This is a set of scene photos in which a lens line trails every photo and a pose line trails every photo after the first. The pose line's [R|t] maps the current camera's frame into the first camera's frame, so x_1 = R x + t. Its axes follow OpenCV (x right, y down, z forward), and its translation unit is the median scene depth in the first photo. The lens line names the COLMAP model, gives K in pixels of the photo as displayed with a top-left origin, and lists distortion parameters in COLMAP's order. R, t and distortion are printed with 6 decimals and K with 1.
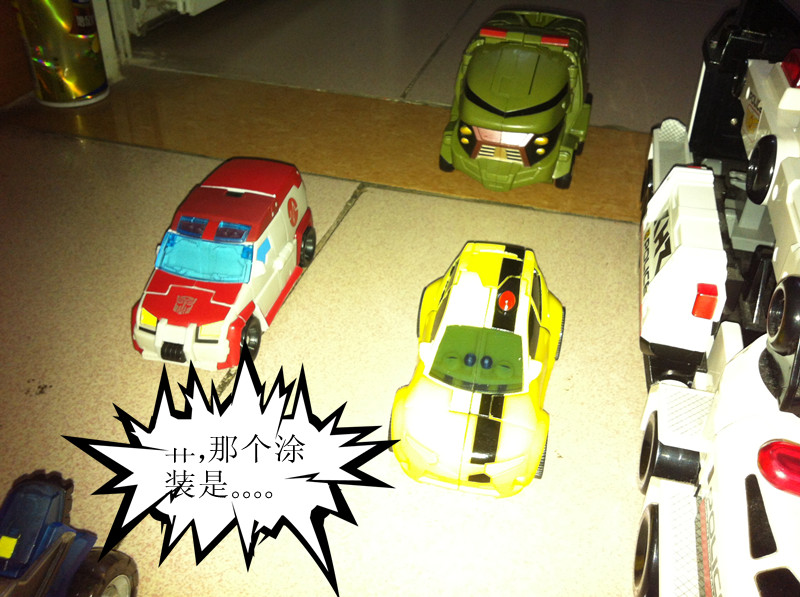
lens RADIAL K [[787.1, 0, 400.0], [0, 787.1, 298.5], [0, 0, 1]] dist [0.016596, -0.090380]
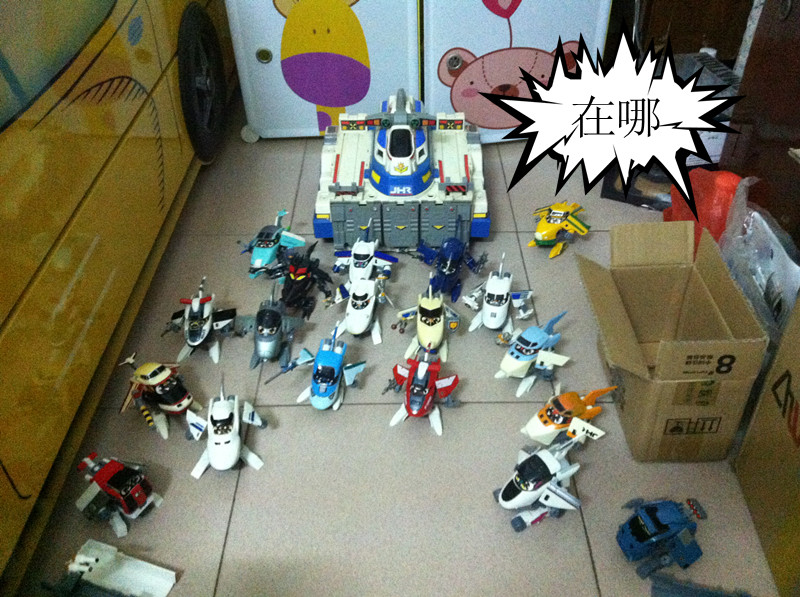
lens RADIAL K [[787.1, 0, 400.0], [0, 787.1, 298.5], [0, 0, 1]] dist [0.016596, -0.090380]
pose [[0.891583, 0.098152, -0.442094, 0.062784], [0.098986, 0.910385, 0.401748, -0.057085], [0.441908, -0.401952, 0.801968, -0.256996]]
